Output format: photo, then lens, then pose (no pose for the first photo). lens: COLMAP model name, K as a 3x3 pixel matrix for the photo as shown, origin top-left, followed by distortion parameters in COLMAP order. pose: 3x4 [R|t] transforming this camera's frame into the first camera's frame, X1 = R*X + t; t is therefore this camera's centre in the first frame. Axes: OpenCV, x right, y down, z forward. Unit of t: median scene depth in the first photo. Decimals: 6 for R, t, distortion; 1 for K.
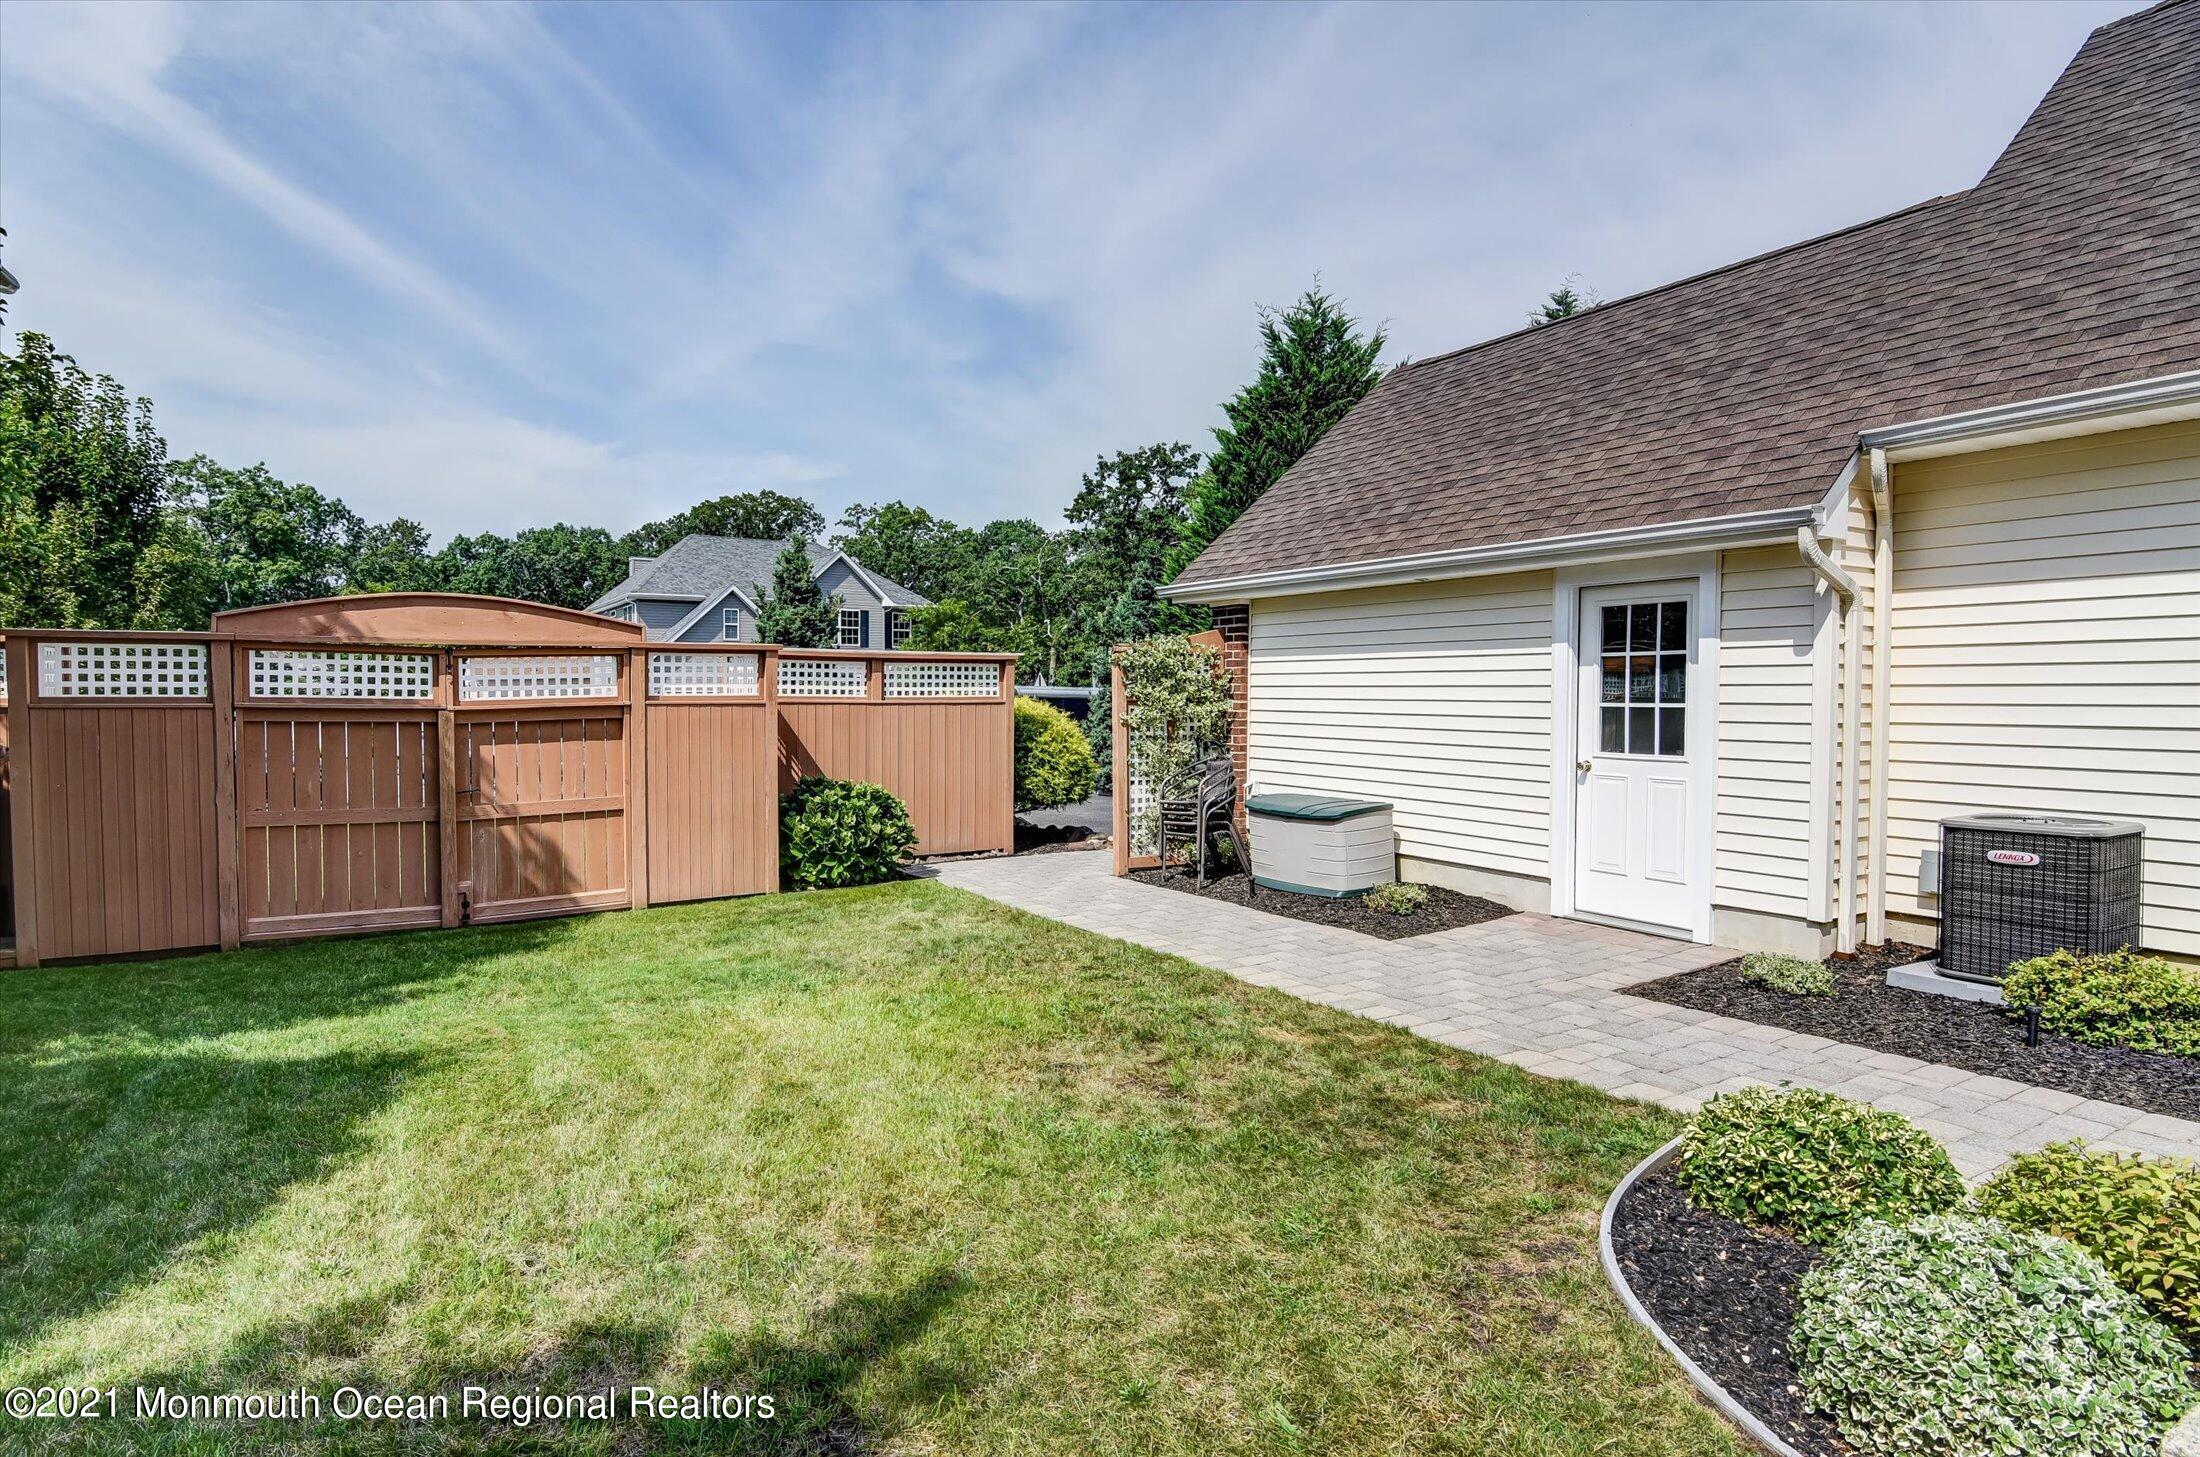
lens RADIAL K [[1125.4, 0, 1032.9], [0, 1125.4, 731.3], [0, 0, 1]] dist [-0.033893, -0.000499]
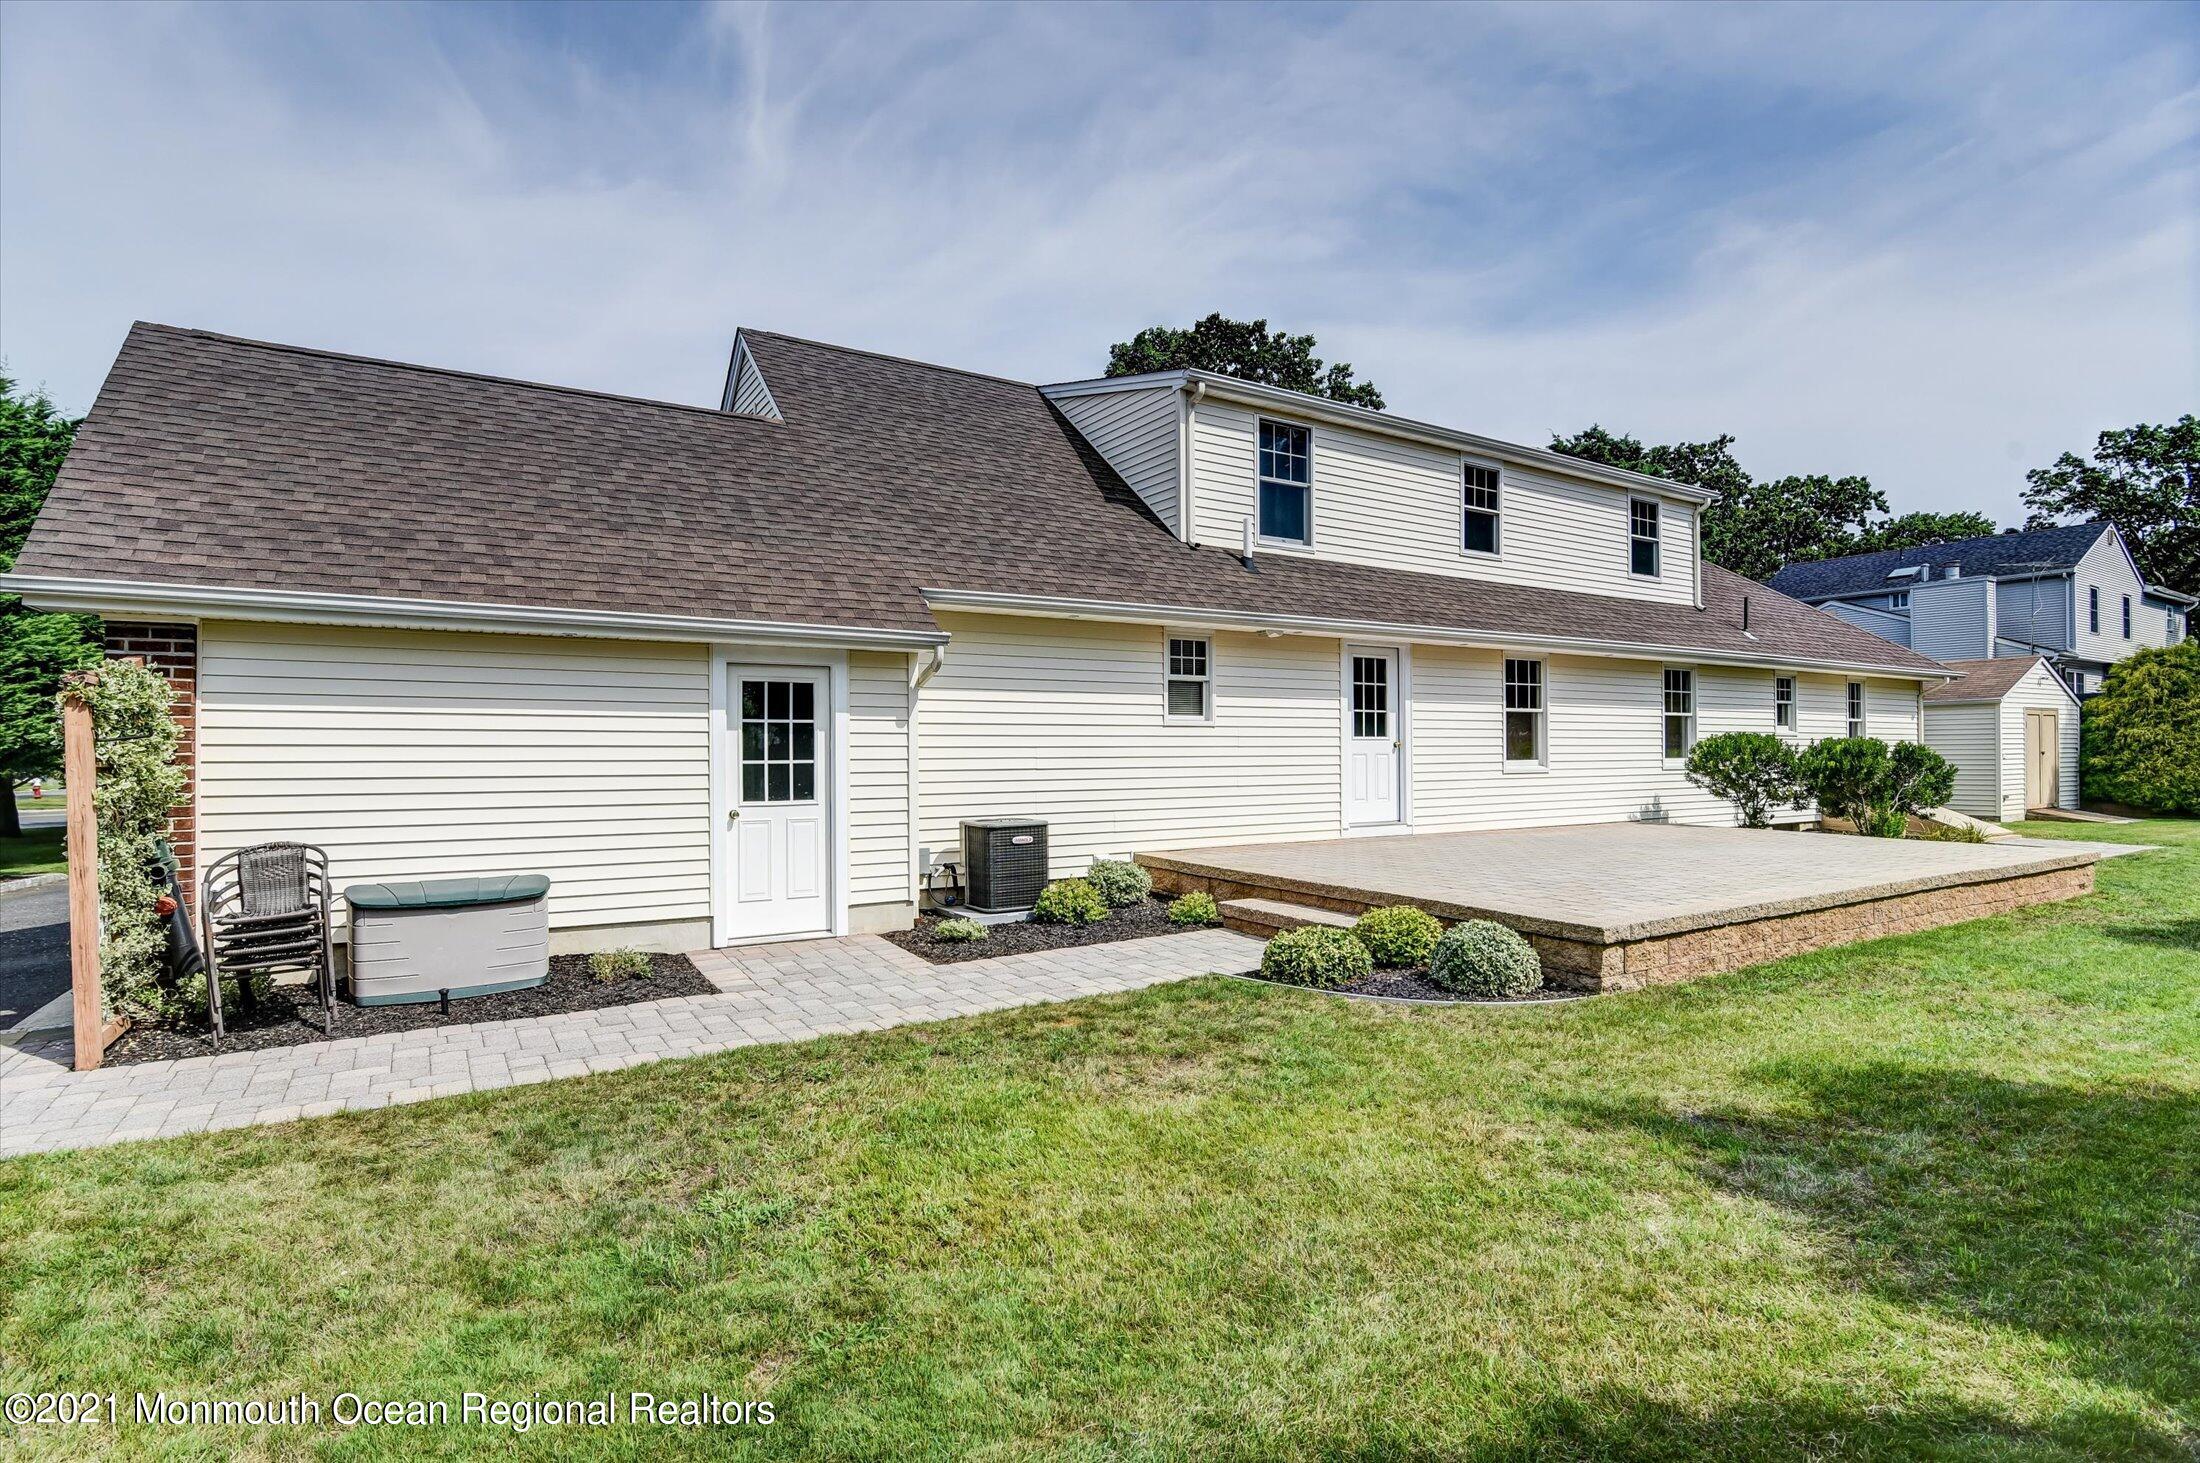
lens RADIAL K [[1056.7, 0, 1090.2], [0, 1056.7, 699.7], [0, 0, 1]] dist [-0.068659, 0.028210]
pose [[-0.002136, 0.035988, 0.999350, -0.540667], [0.029277, 0.998926, -0.035910, -0.034326], [-0.999569, 0.029182, -0.003188, 0.548676]]
